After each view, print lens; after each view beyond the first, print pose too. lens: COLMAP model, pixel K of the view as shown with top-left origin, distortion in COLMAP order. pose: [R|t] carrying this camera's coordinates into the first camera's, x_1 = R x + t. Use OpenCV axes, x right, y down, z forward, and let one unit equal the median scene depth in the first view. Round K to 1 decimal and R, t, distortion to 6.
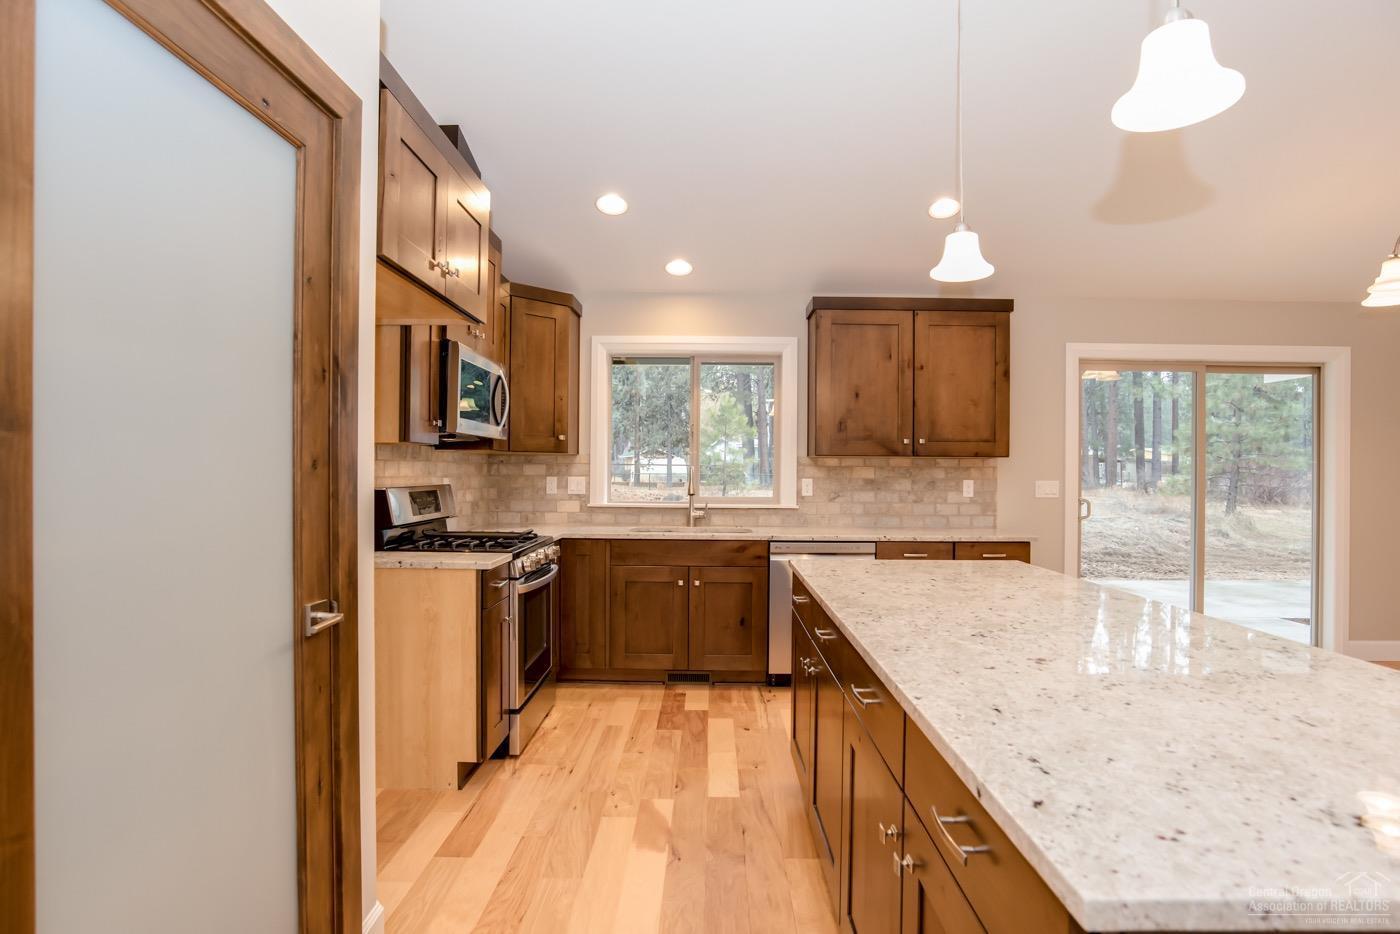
lens RADIAL K [[717.9, 0, 709.8], [0, 717.9, 470.4], [0, 0, 1]] dist [-0.056909, 0.023249]
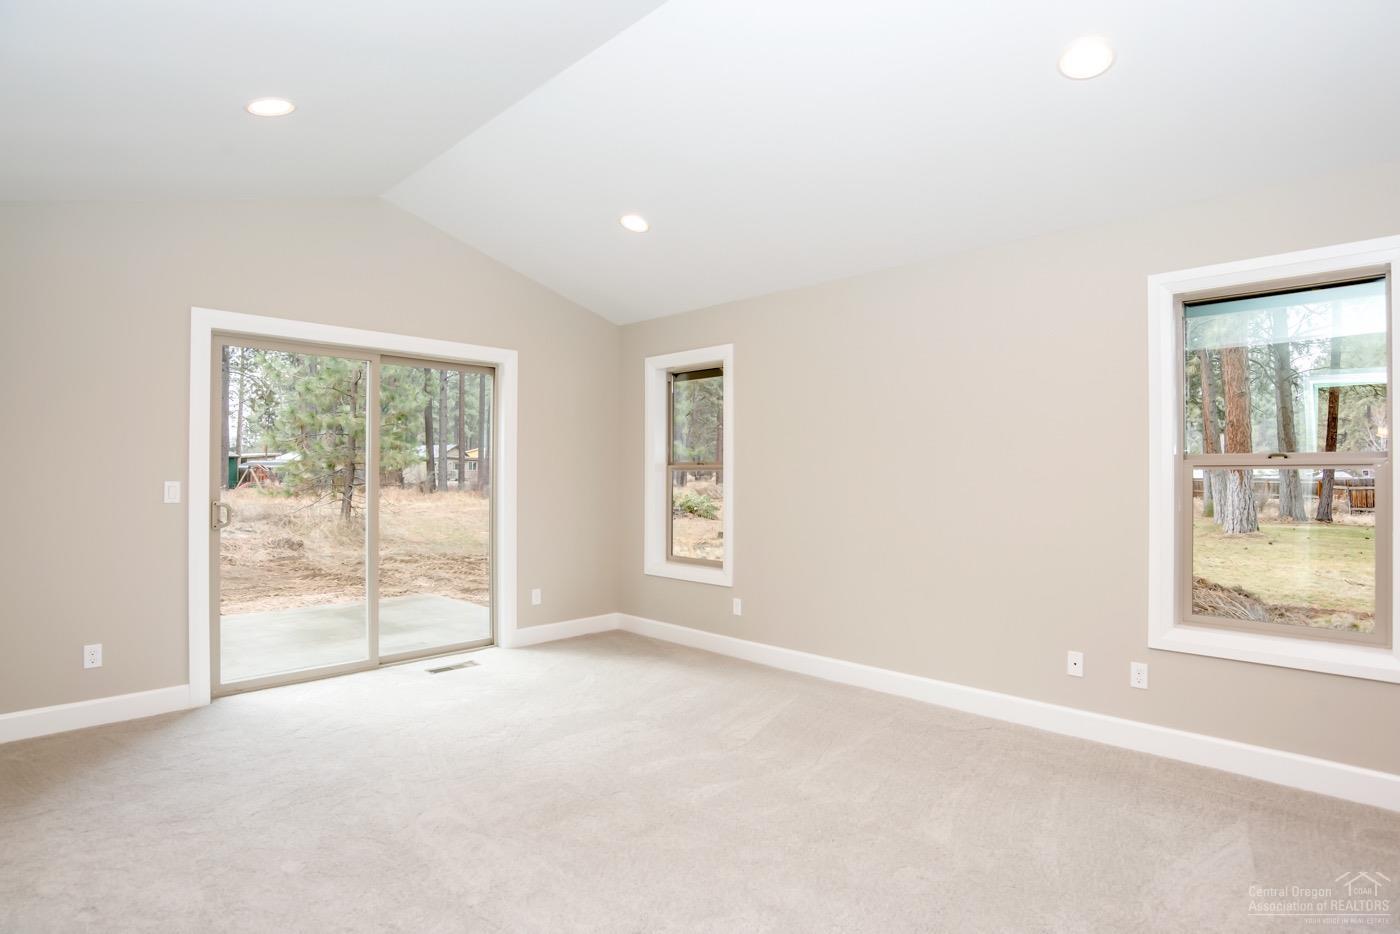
lens RADIAL K [[717.9, 0, 709.8], [0, 717.9, 470.4], [0, 0, 1]] dist [-0.056909, 0.023249]
pose [[0.691604, -0.001906, 0.722275, 0.338197], [0.000436, 0.999997, 0.002221, 0.001186], [-0.722277, -0.001221, 0.691603, 0.037188]]
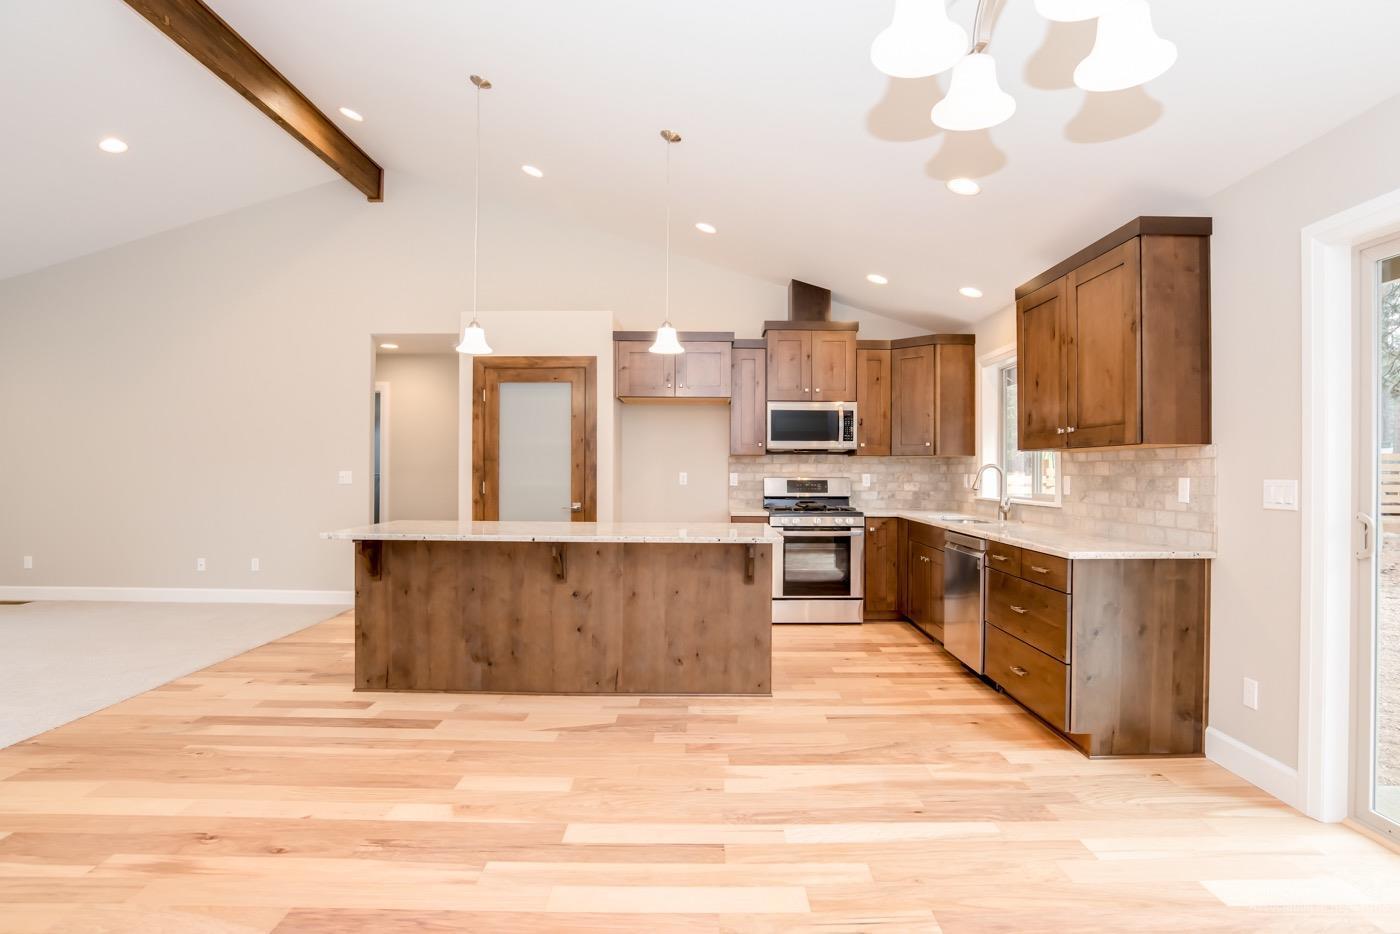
lens RADIAL K [[717.9, 0, 709.8], [0, 717.9, 470.4], [0, 0, 1]] dist [-0.056909, 0.023249]
pose [[0.010204, -0.006964, -0.999924, 1.035456], [-0.004627, 0.999965, -0.007011, 0.013147], [0.999937, 0.004698, 0.010171, 0.535229]]
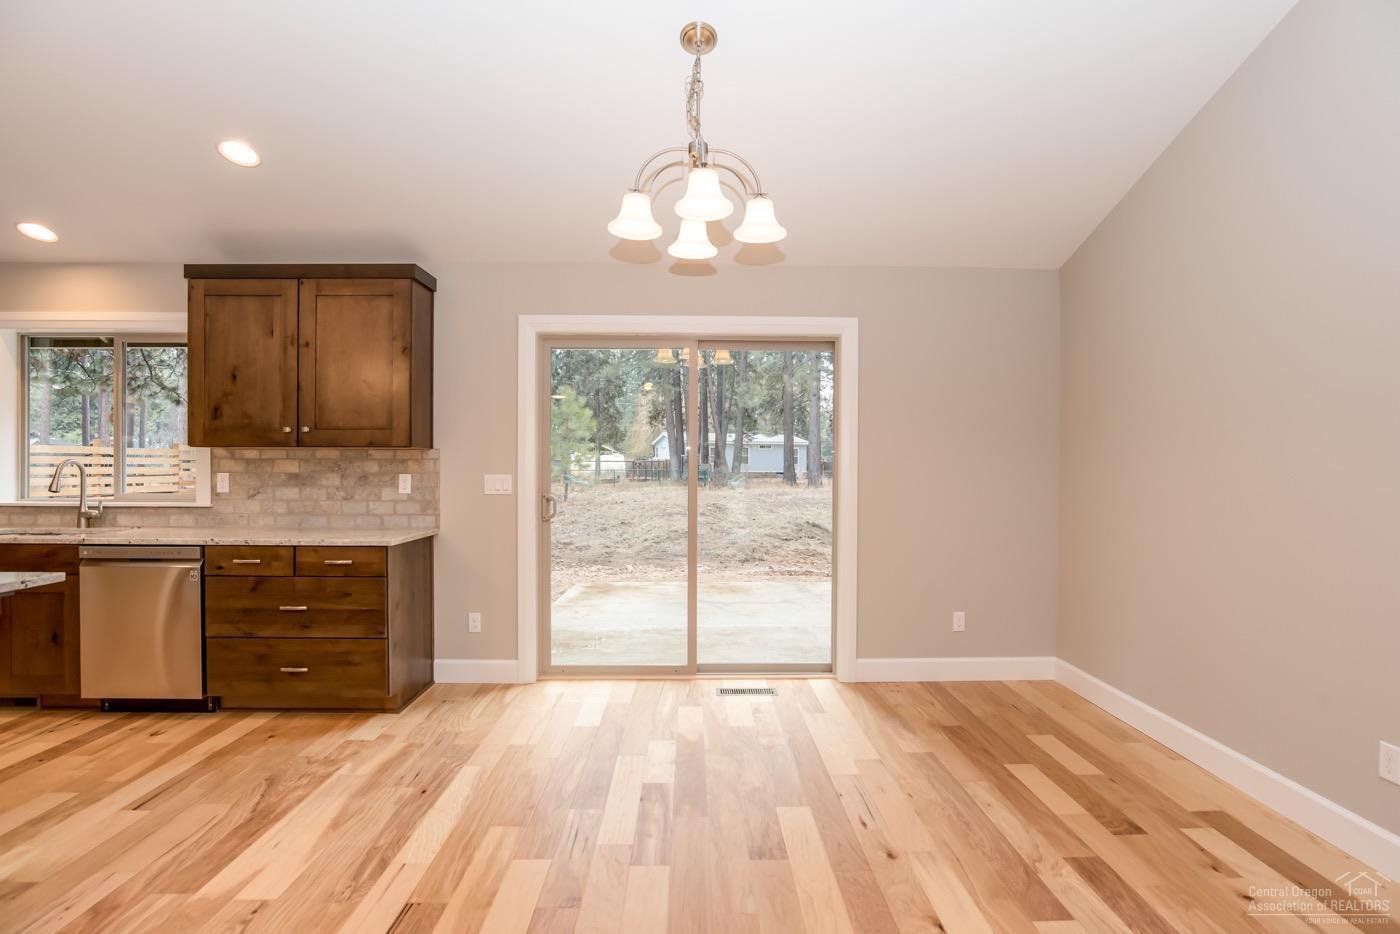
lens RADIAL K [[717.9, 0, 709.8], [0, 717.9, 470.4], [0, 0, 1]] dist [-0.056909, 0.023249]
pose [[0.999607, -0.003764, 0.027787, 0.711138], [0.003625, 0.999981, 0.005074, 0.006003], [-0.027805, -0.004972, 0.999601, 0.119625]]
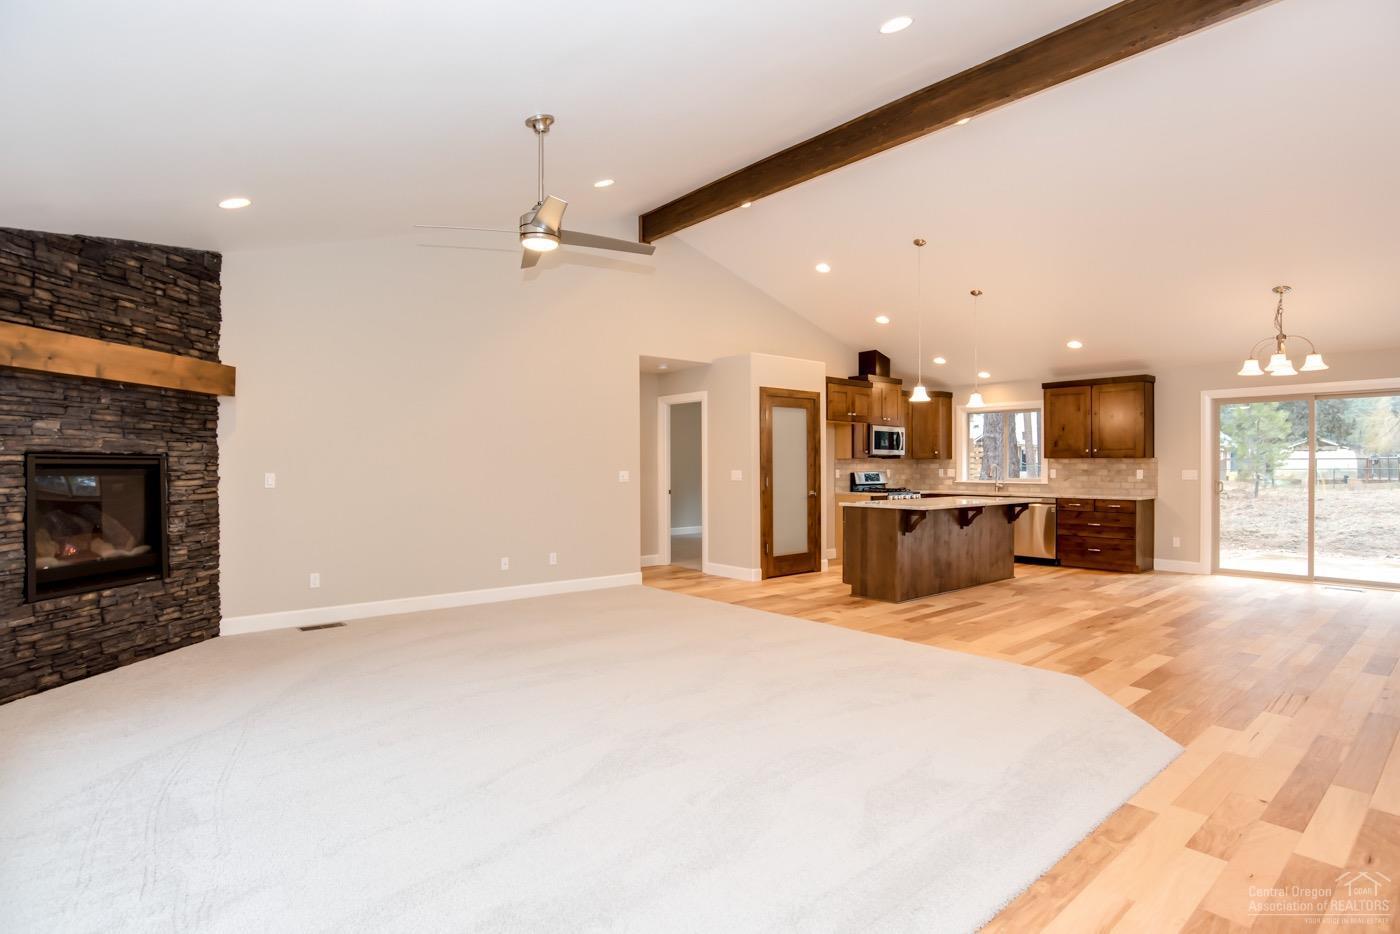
lens RADIAL K [[717.9, 0, 709.8], [0, 717.9, 470.4], [0, 0, 1]] dist [-0.056909, 0.023249]
pose [[0.657690, -0.003123, -0.753283, 1.009128], [0.006258, 0.999980, 0.001319, 0.005638], [0.753263, -0.005581, 0.657696, -1.052178]]
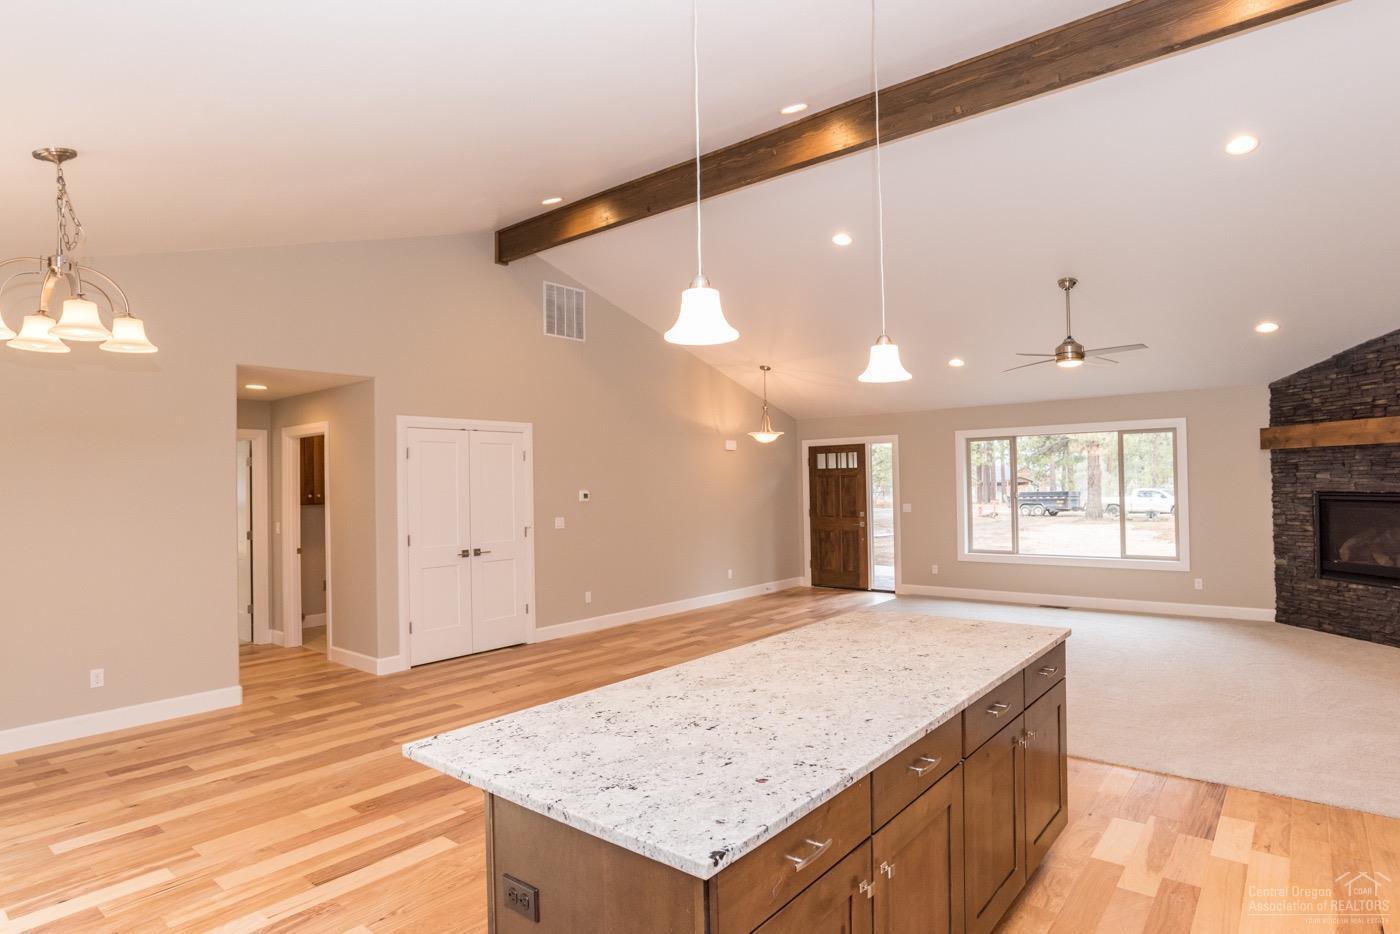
lens RADIAL K [[743.8, 0, 703.9], [0, 743.8, 469.9], [0, 0, 1]] dist [-0.059240, 0.025520]
pose [[-0.774386, 0.016774, 0.632491, -0.081103], [0.009120, 0.999841, -0.015350, -0.053417], [-0.632648, -0.006118, -0.774416, 0.808483]]
